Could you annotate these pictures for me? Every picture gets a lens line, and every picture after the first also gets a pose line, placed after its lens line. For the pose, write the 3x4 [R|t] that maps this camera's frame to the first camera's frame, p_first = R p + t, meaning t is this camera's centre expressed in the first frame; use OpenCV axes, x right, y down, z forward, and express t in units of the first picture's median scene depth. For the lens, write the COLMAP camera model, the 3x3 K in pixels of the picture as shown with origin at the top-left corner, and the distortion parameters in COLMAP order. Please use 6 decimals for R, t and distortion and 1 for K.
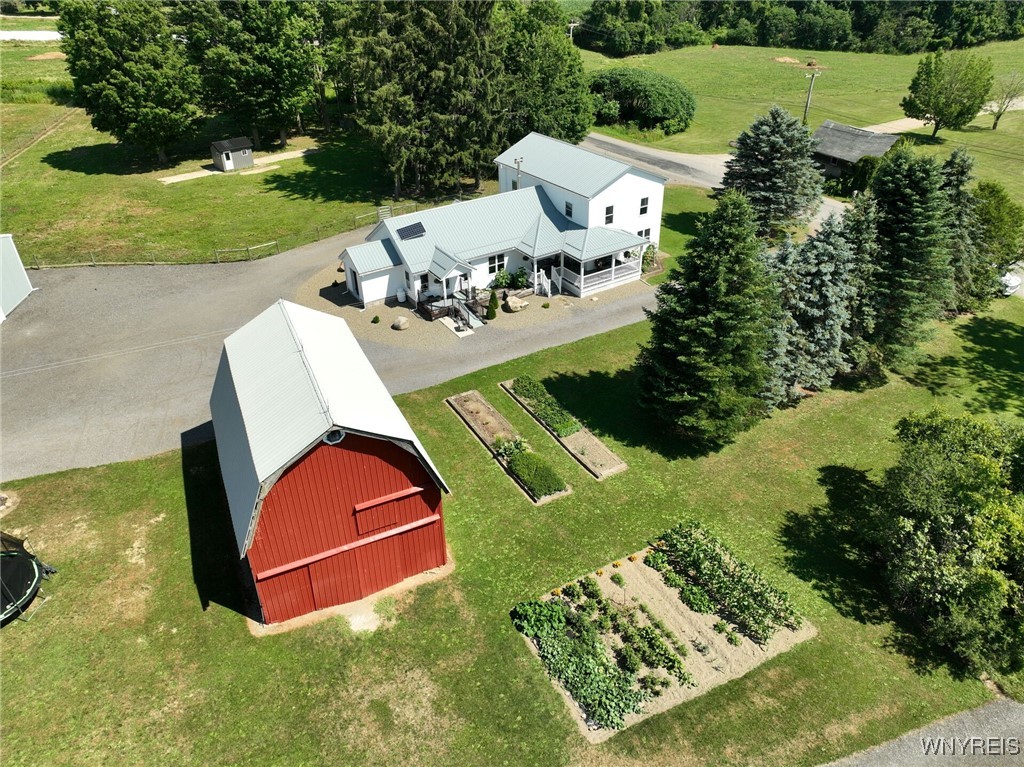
lens RADIAL K [[719.2, 0, 516.7], [0, 719.2, 384.5], [0, 0, 1]] dist [-0.000178, 0.021232]
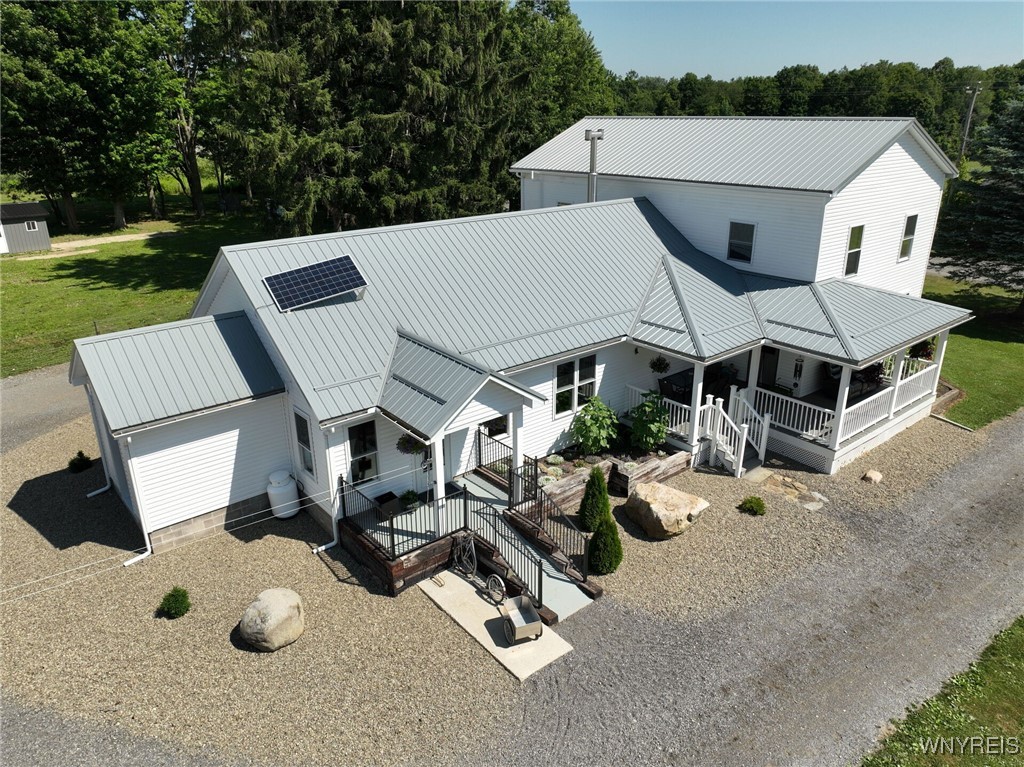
lens RADIAL K [[719.2, 0, 516.7], [0, 719.2, 384.5], [0, 0, 1]] dist [-0.000178, 0.021232]
pose [[0.994023, -0.031050, 0.104666, -0.092120], [0.051292, 0.979128, -0.196664, -0.103110], [-0.096376, 0.200858, 0.974868, 0.676632]]
